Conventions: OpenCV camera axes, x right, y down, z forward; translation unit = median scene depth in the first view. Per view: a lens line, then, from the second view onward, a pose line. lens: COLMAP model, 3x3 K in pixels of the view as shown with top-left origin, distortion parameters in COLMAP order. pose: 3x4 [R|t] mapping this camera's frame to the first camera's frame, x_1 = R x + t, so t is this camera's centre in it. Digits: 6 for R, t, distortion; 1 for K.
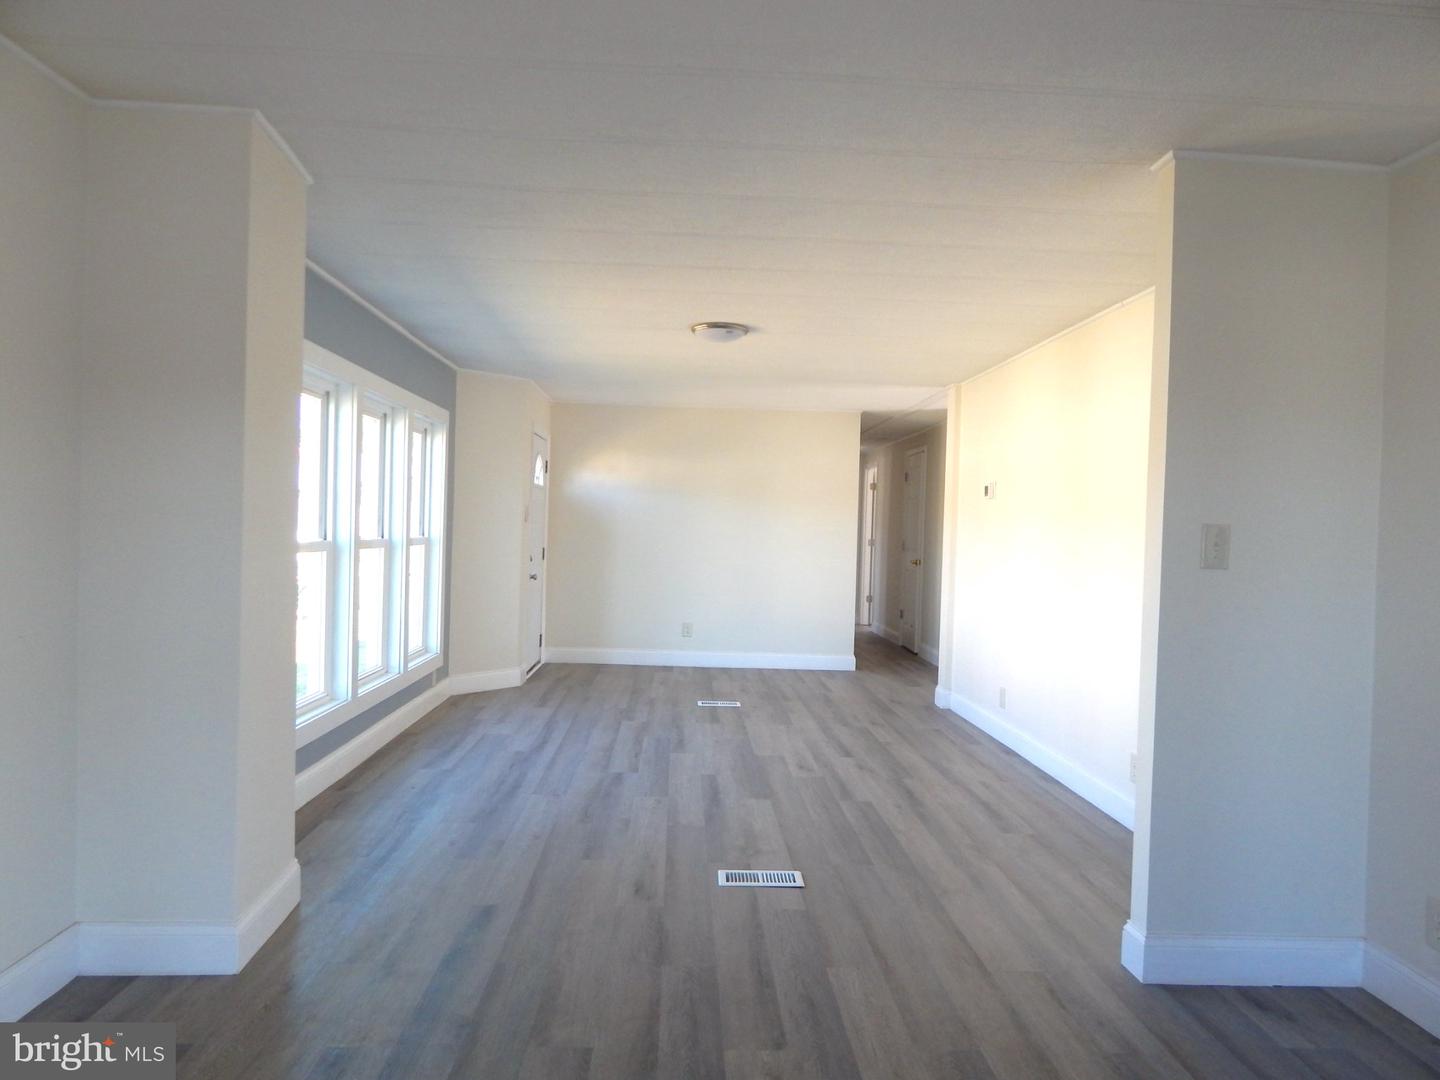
lens RADIAL K [[953.0, 0, 729.2], [0, 953.0, 544.8], [0, 0, 1]] dist [0.013021, -0.005054]
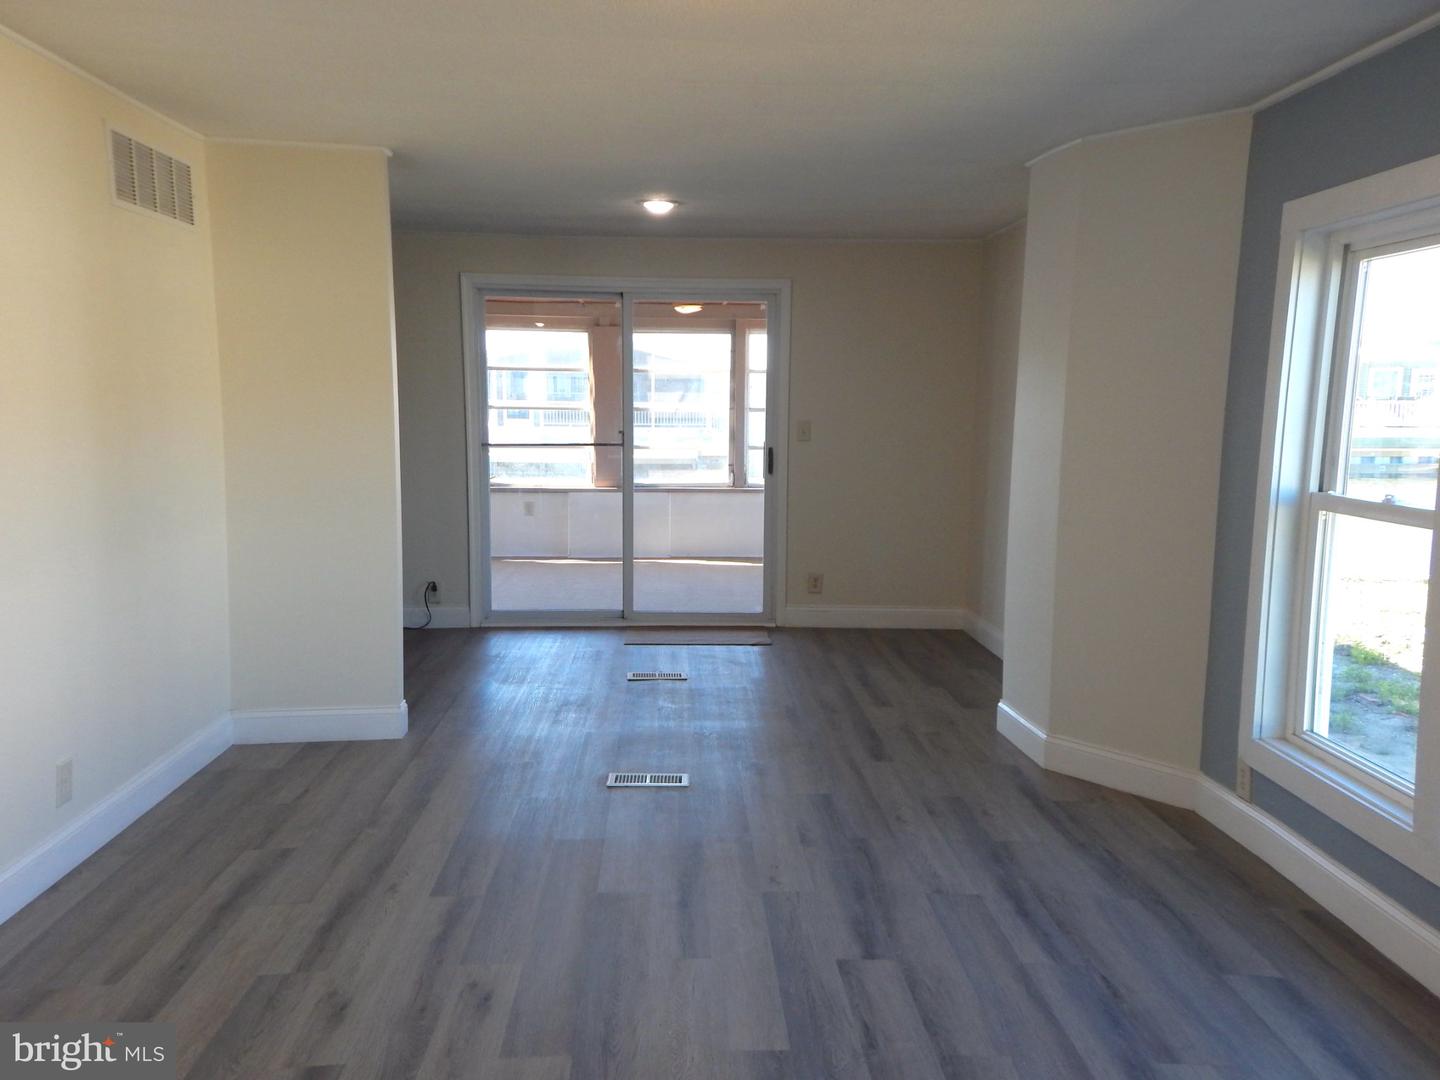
lens RADIAL K [[1222.8, 0, 719.0], [0, 1222.8, 532.9], [0, 0, 1]] dist [0.271069, -0.025865]
pose [[-0.999150, -0.040774, 0.005986, -0.023886], [-0.039630, 0.990479, 0.131838, -0.056420], [-0.011304, 0.131488, -0.991253, 1.341345]]
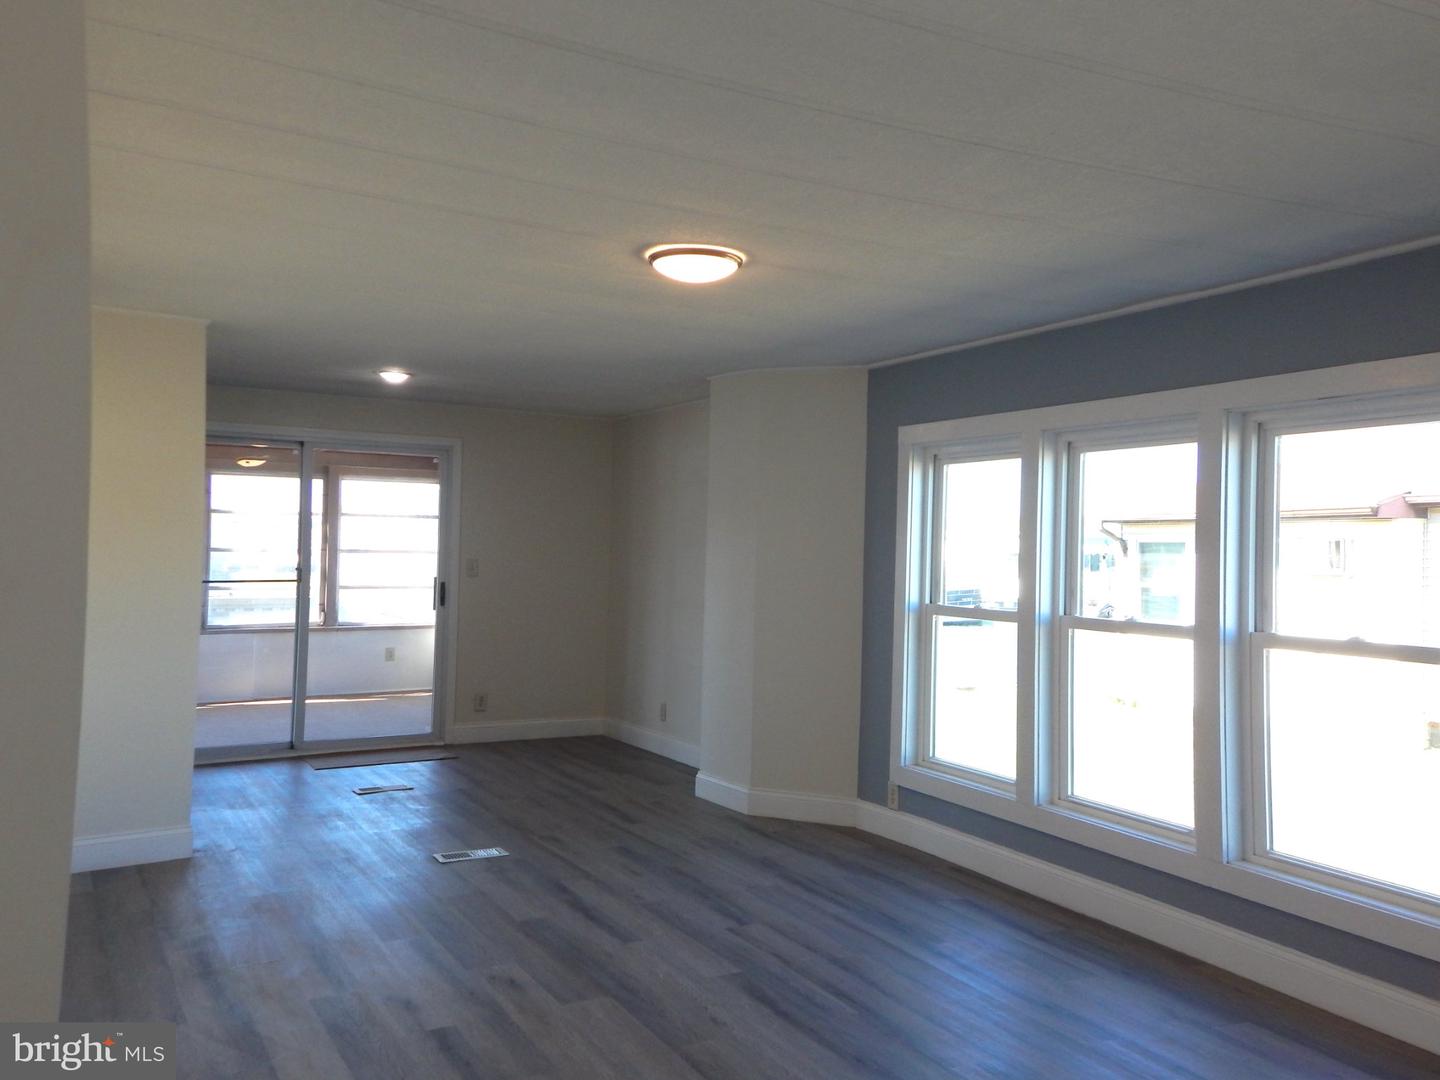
lens RADIAL K [[1222.8, 0, 722.2], [0, 1222.8, 537.1], [0, 0, 1]] dist [0.271069, -0.025865]
pose [[-0.901273, -0.052032, -0.430115, 0.269833], [-0.055108, 0.998466, -0.005314, -0.041675], [0.429732, 0.018914, -0.902758, 1.520983]]
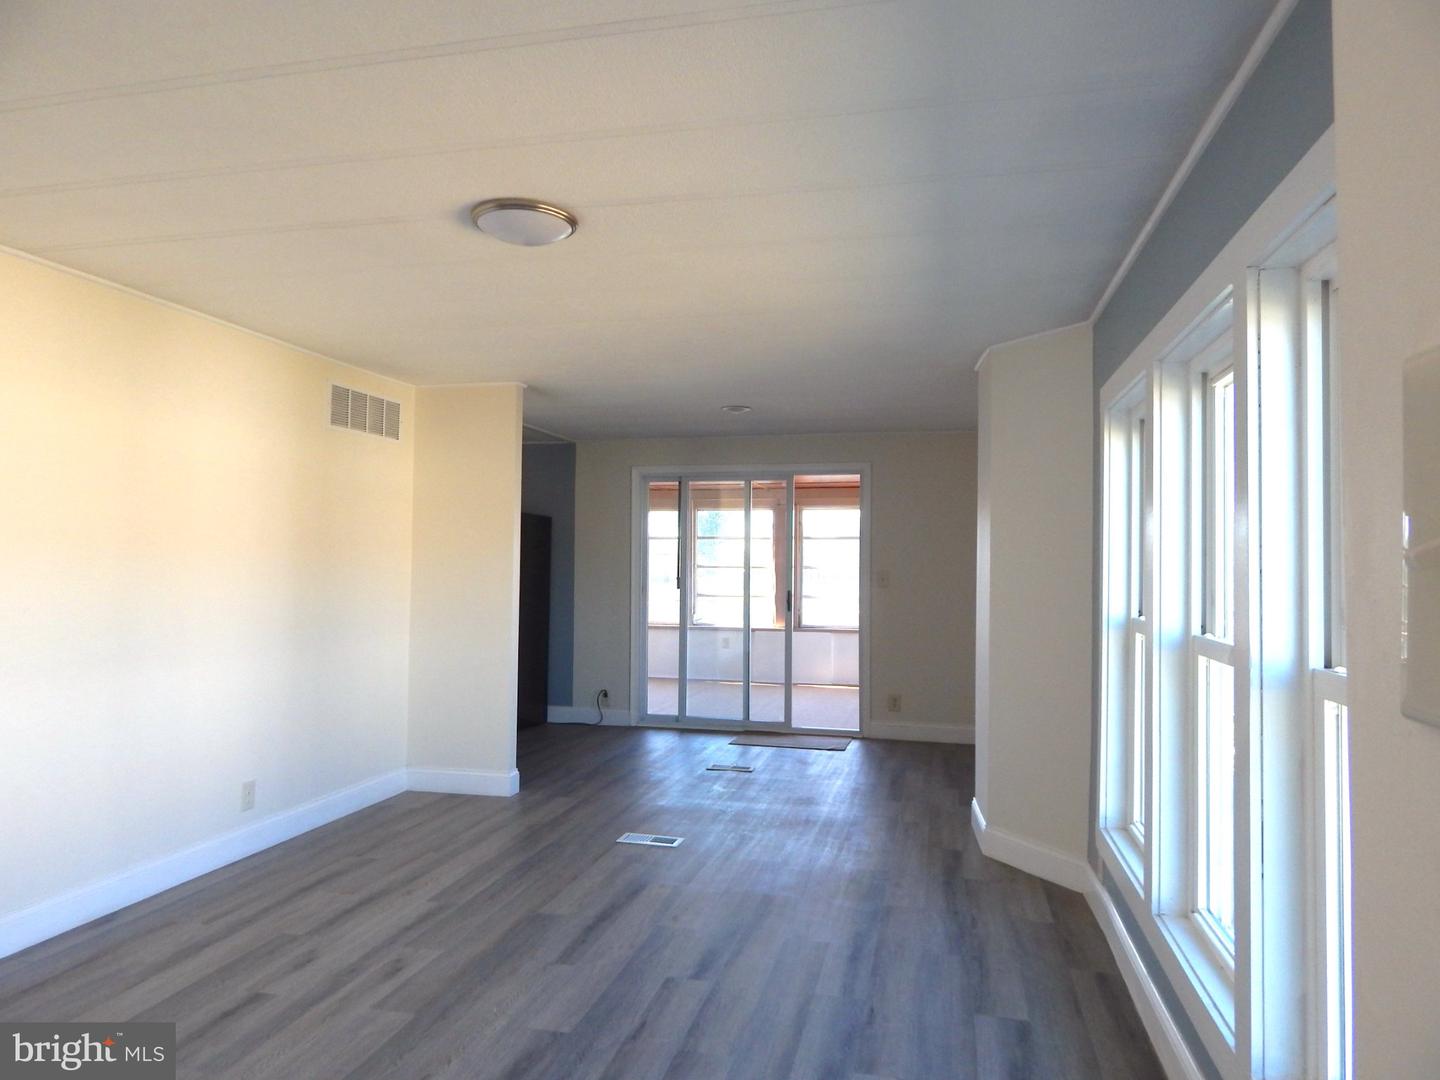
lens RADIAL K [[953.0, 0, 723.8], [0, 953.0, 539.2], [0, 0, 1]] dist [0.013021, -0.005054]
pose [[-0.960612, -0.032659, 0.275966, -0.243554], [-0.034015, 0.999421, -0.000126, -0.041708], [-0.275802, -0.009508, -0.961167, 1.315201]]
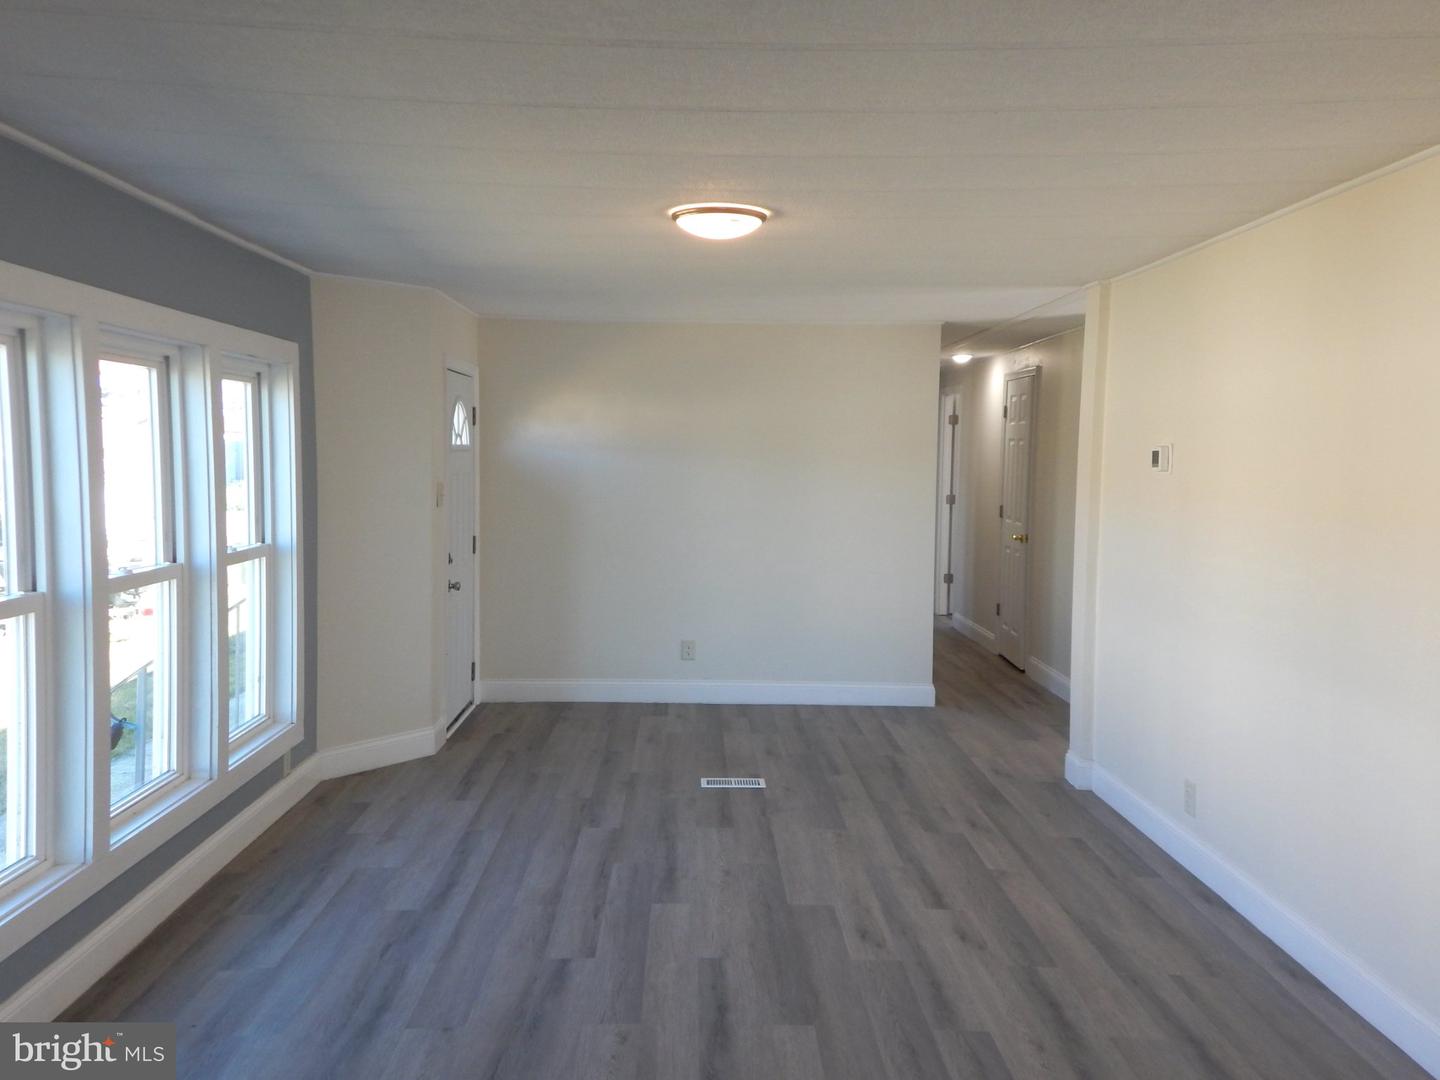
lens RADIAL K [[1222.8, 0, 724.1], [0, 1222.8, 541.4], [0, 0, 1]] dist [0.271069, -0.025865]
pose [[0.999559, -0.014896, -0.025680, 0.009105], [0.016302, 0.998331, 0.055412, -0.056253], [0.024812, -0.055806, 0.998133, 0.177995]]
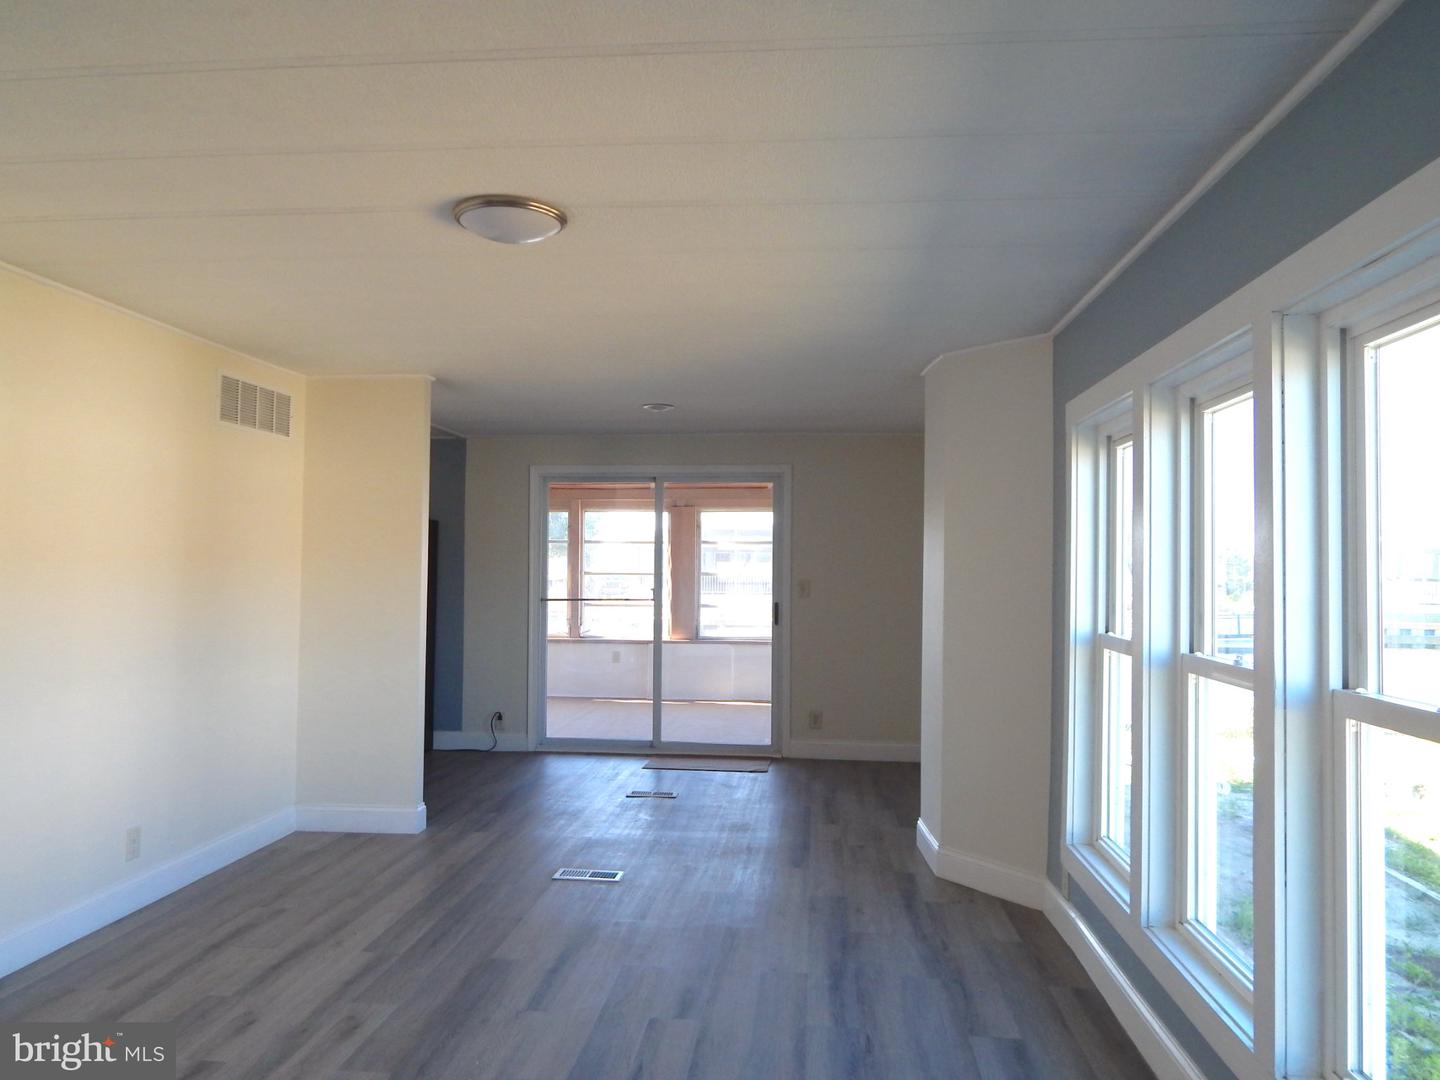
lens RADIAL K [[1052.3, 0, 721.9], [0, 1052.3, 537.4], [0, 0, 1]] dist [0.006196, -0.005080]
pose [[-0.989130, -0.035444, 0.142706, -0.183865], [-0.036621, 0.999313, -0.005629, -0.049206], [-0.142408, -0.010793, -0.989749, 1.358047]]
